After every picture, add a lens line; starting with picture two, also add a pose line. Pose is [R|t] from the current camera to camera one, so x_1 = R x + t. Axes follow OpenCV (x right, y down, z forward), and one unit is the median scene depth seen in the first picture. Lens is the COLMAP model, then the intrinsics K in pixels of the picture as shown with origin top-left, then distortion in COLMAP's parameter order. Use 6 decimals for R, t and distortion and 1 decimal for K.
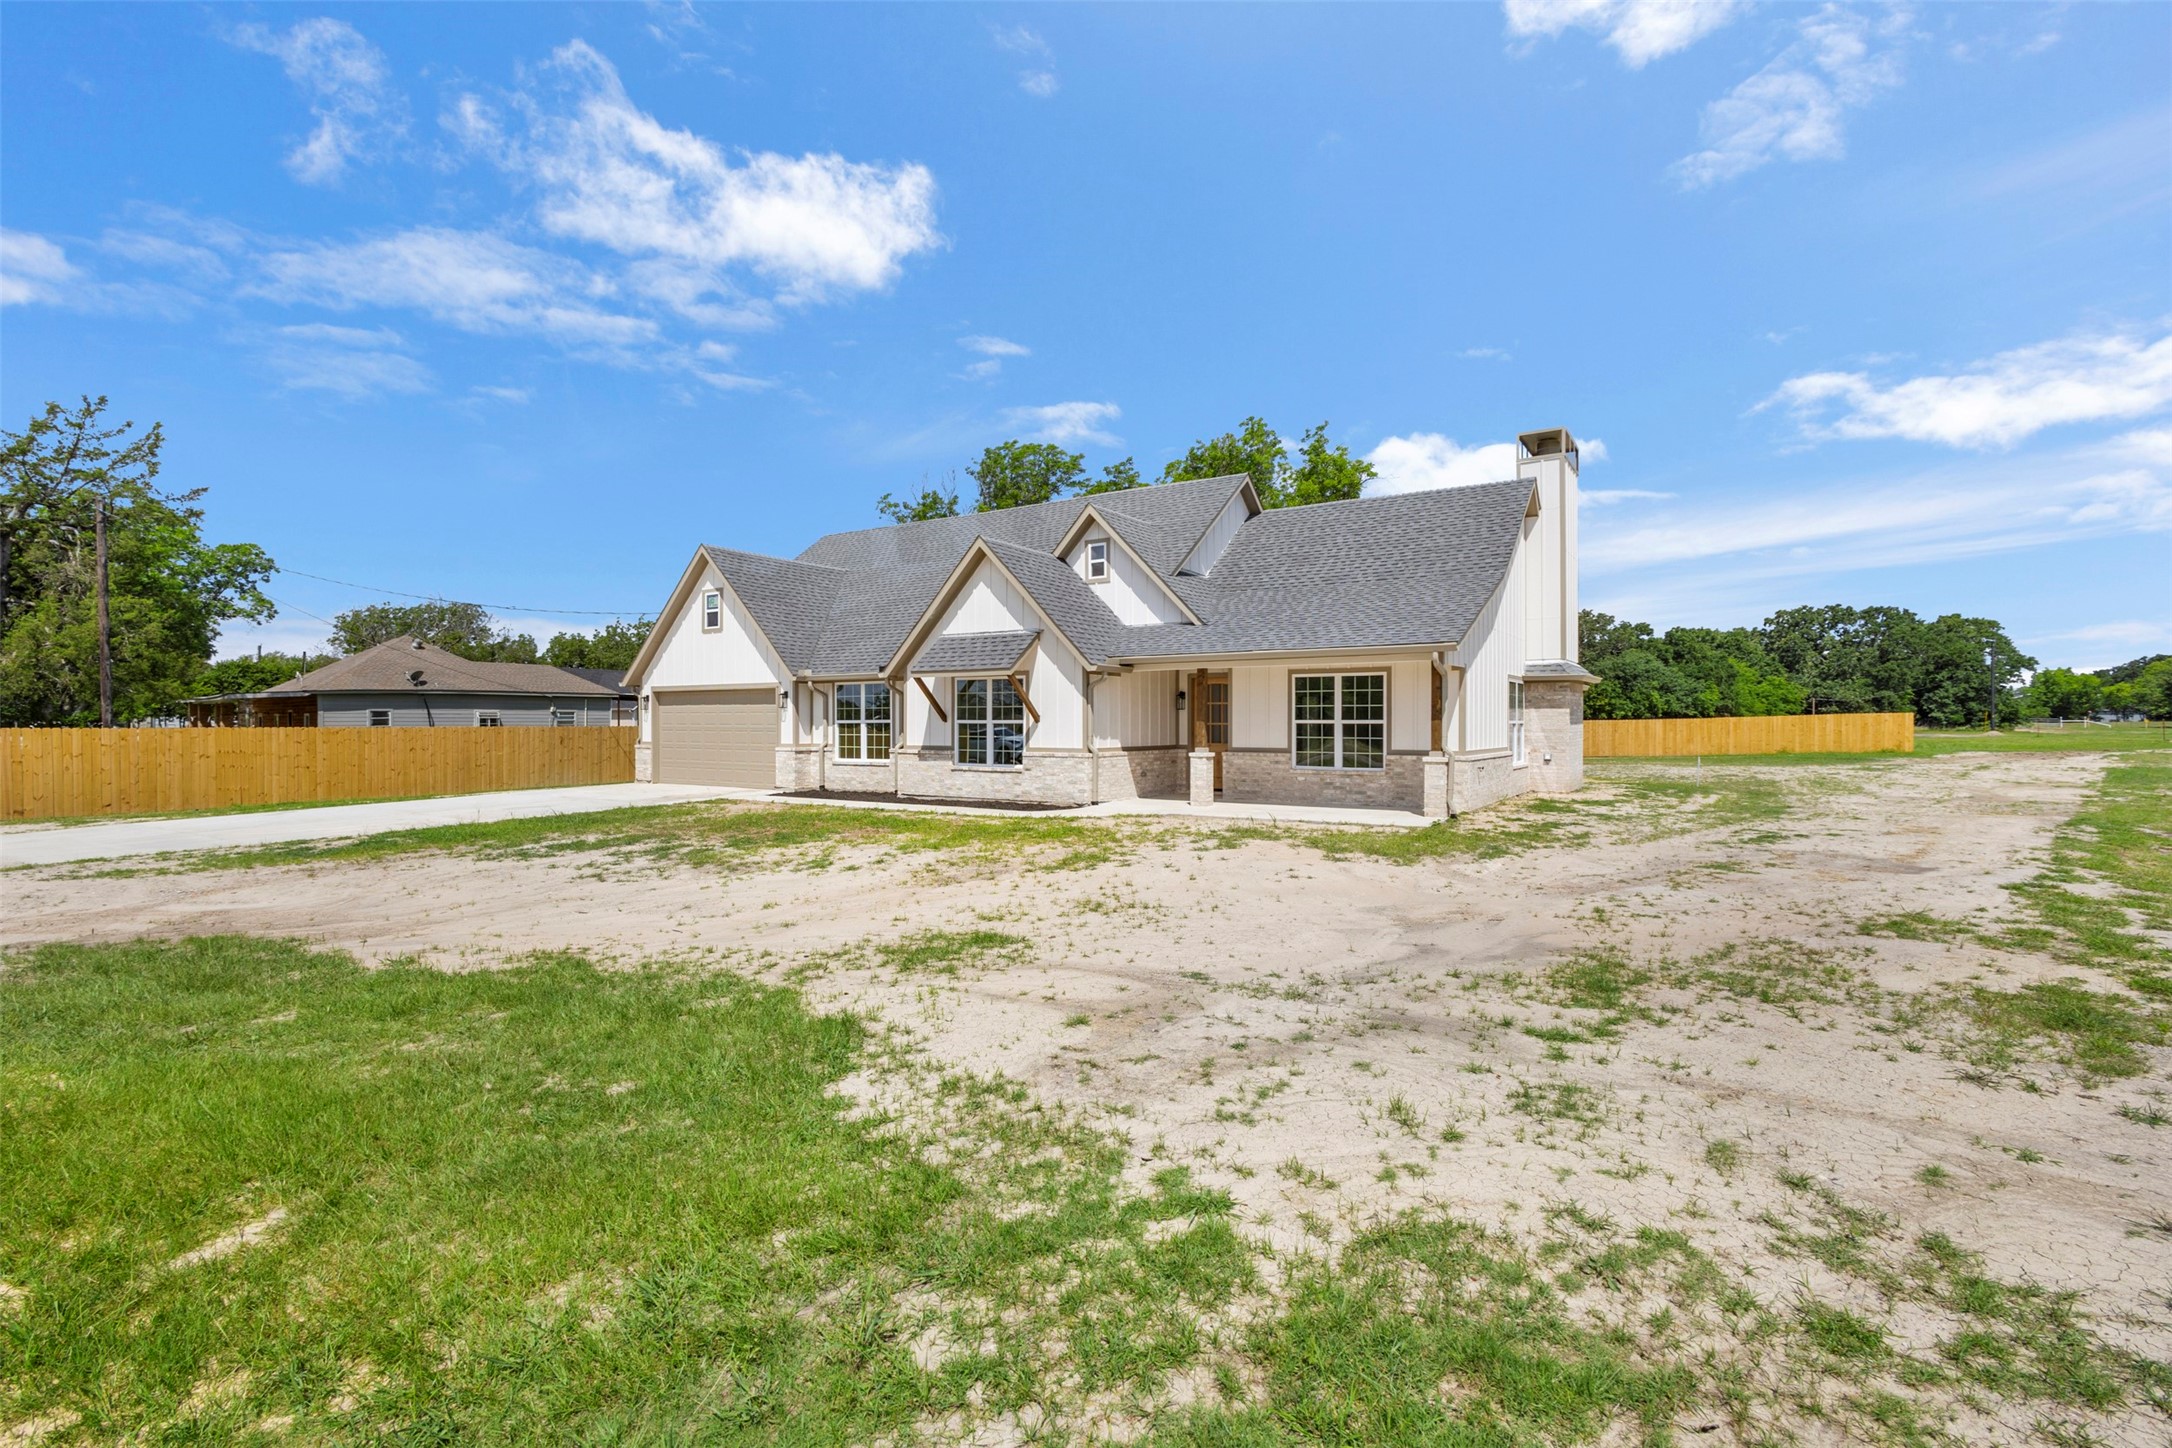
lens RADIAL K [[996.2, 0, 1084.4], [0, 996.2, 718.4], [0, 0, 1]] dist [0.007045, -0.000398]
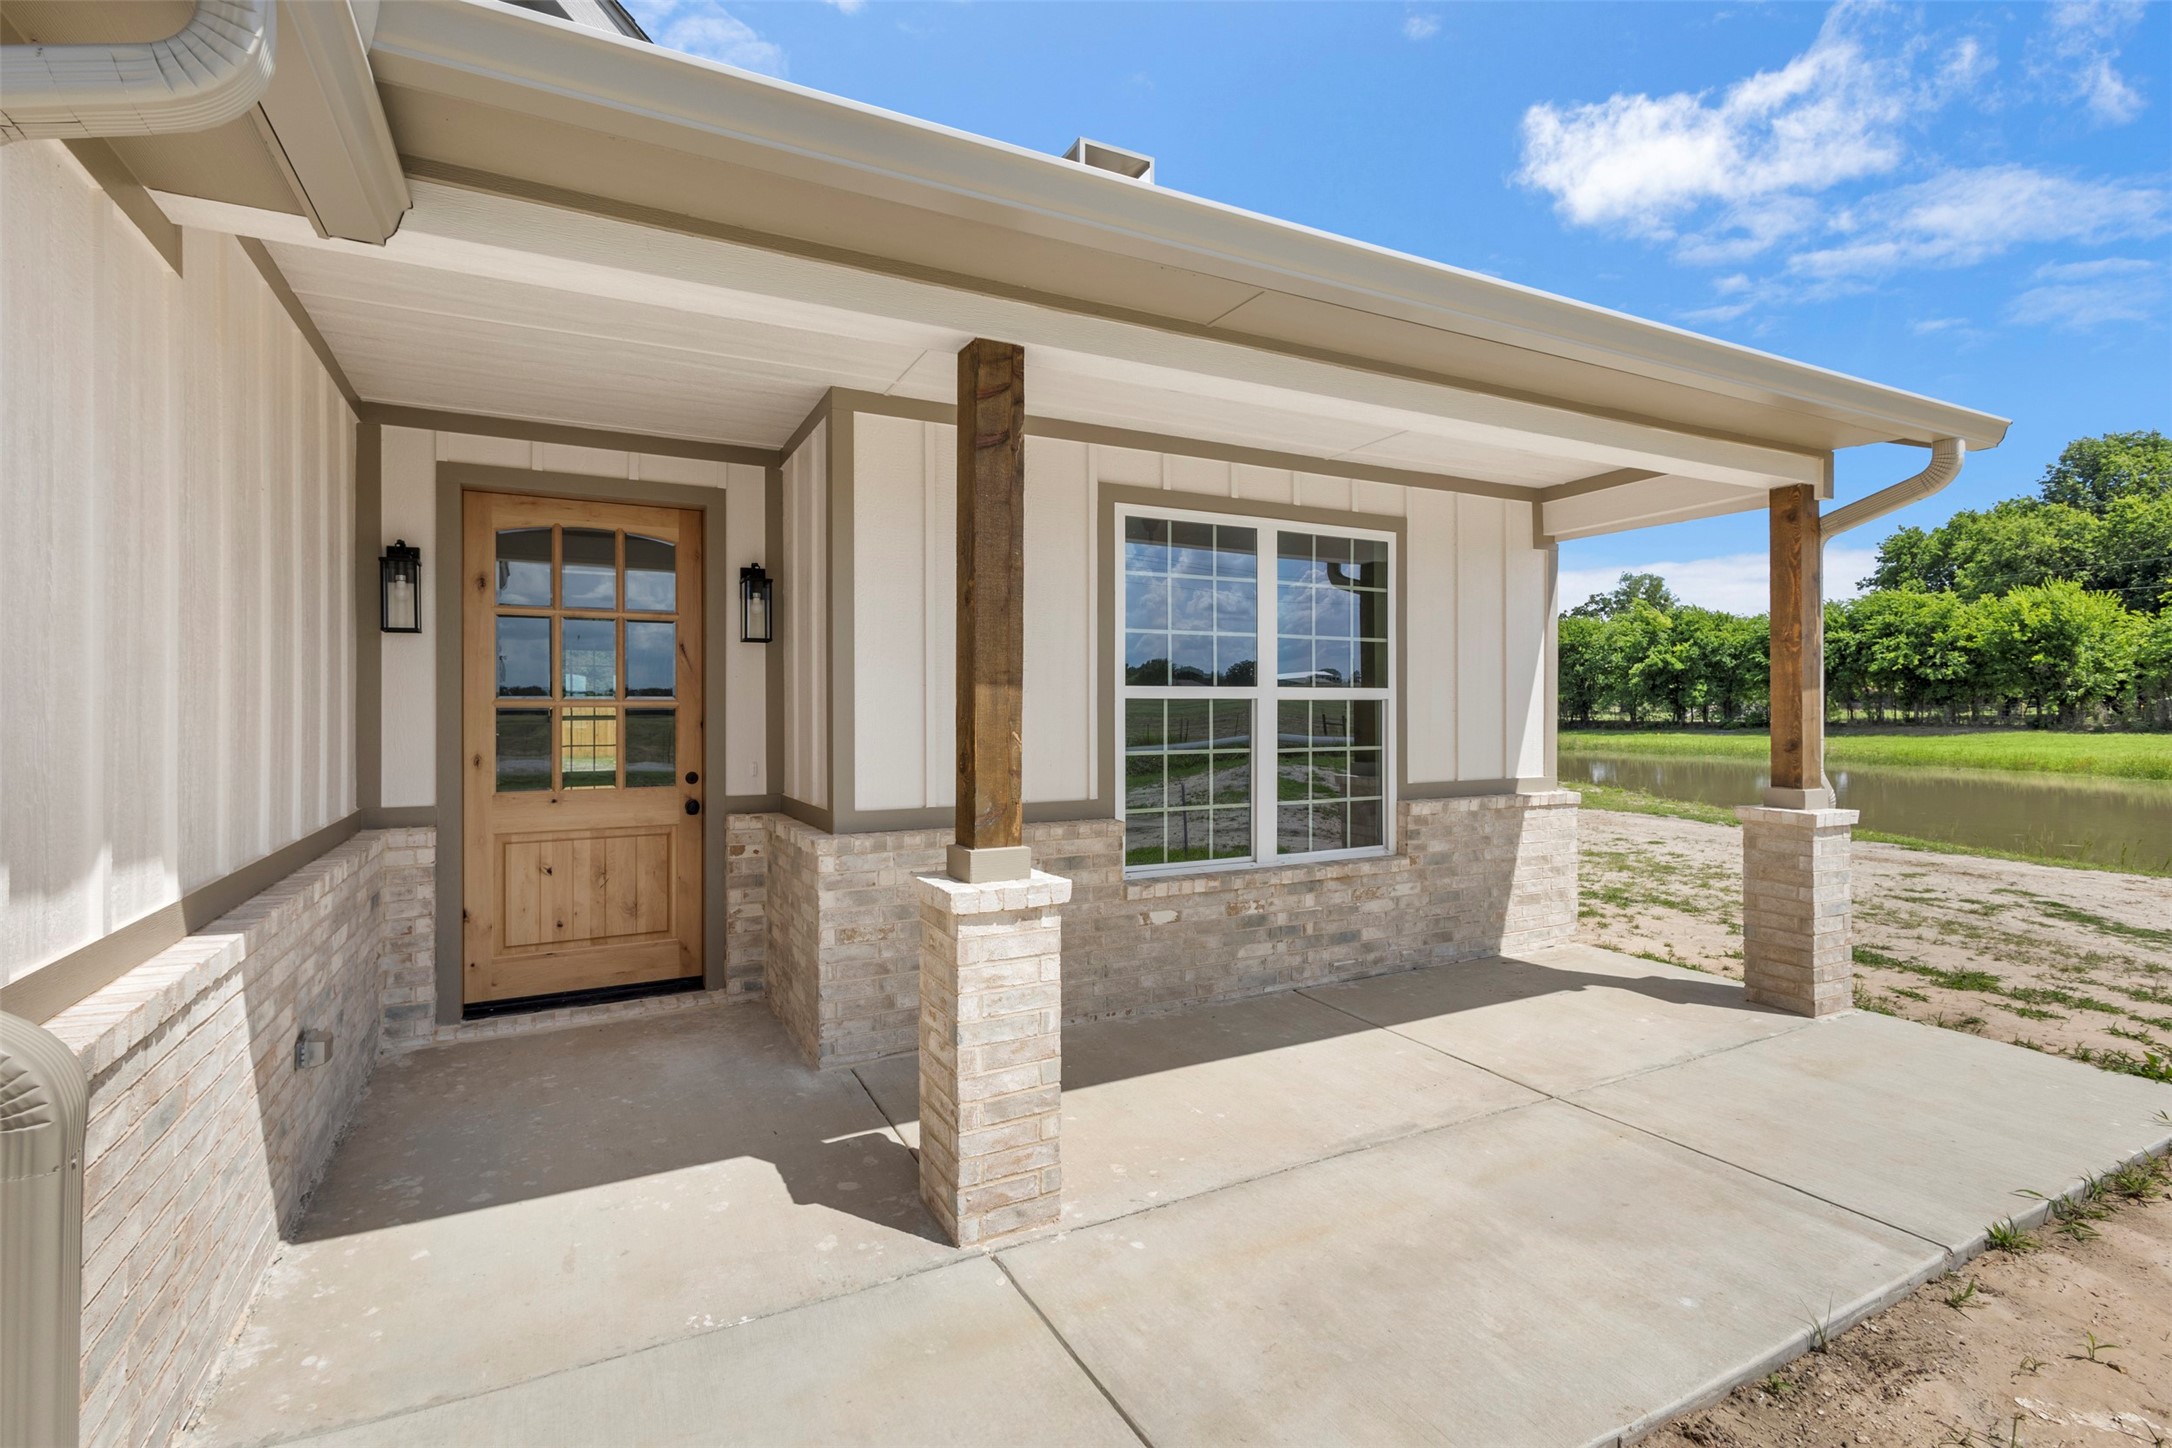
lens RADIAL K [[996.2, 0, 1084.4], [0, 996.2, 718.4], [0, 0, 1]] dist [0.007045, -0.000398]
pose [[0.486256, -0.006444, 0.873793, -0.014216], [0.000224, 0.999974, 0.007251, 0.008455], [-0.873816, -0.003330, 0.486245, 0.927147]]
